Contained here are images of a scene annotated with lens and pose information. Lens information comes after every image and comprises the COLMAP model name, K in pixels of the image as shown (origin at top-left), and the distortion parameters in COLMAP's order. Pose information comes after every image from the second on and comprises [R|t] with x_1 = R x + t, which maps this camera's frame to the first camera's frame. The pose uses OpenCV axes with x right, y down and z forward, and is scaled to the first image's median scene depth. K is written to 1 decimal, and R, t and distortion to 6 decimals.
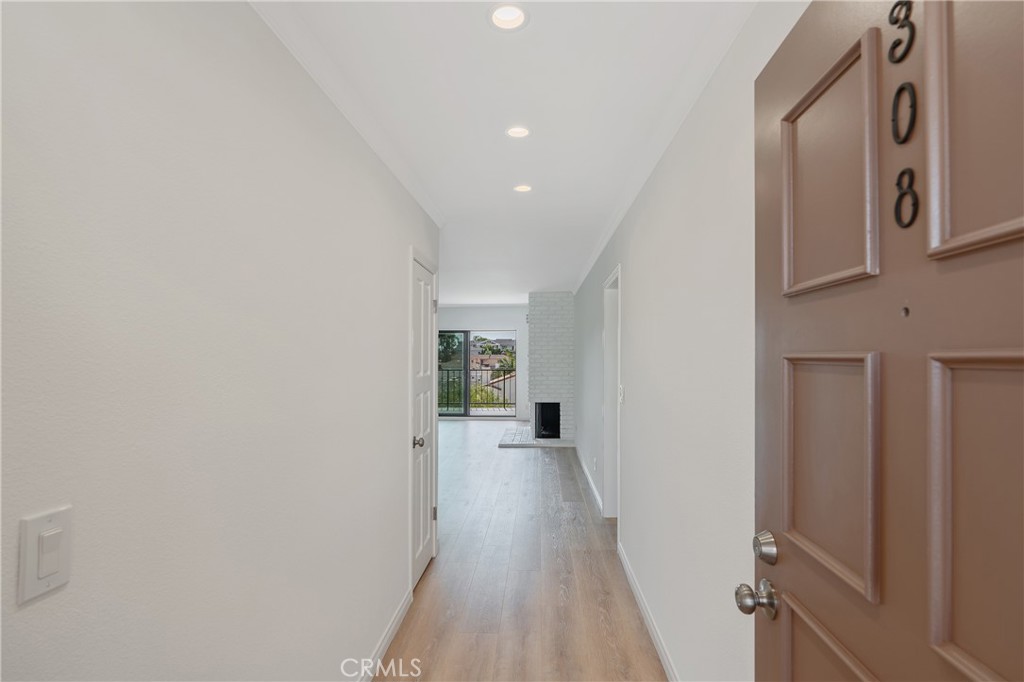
lens RADIAL K [[507.2, 0, 510.4], [0, 507.2, 348.8], [0, 0, 1]] dist [-0.003055, 0.000801]
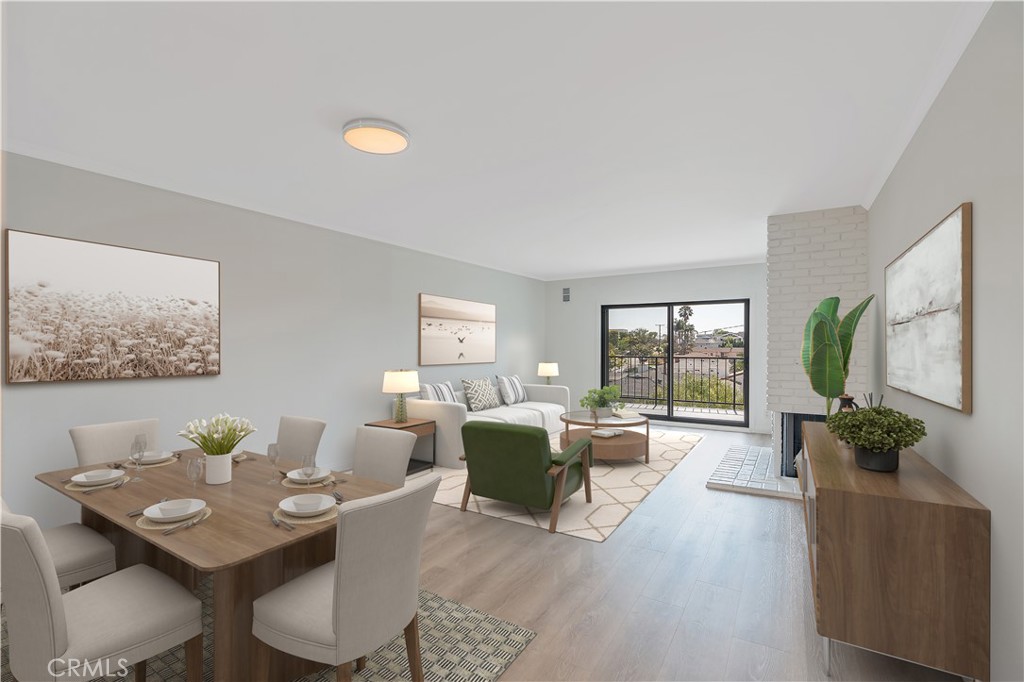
lens RADIAL K [[451.3, 0, 514.5], [0, 451.3, 344.0], [0, 0, 1]] dist [-0.002505, -0.000113]
pose [[0.881749, 0.000515, -0.471718, 0.019931], [0.000728, 0.999997, 0.002452, 0.023939], [0.471717, -0.002505, 0.881746, 0.348166]]
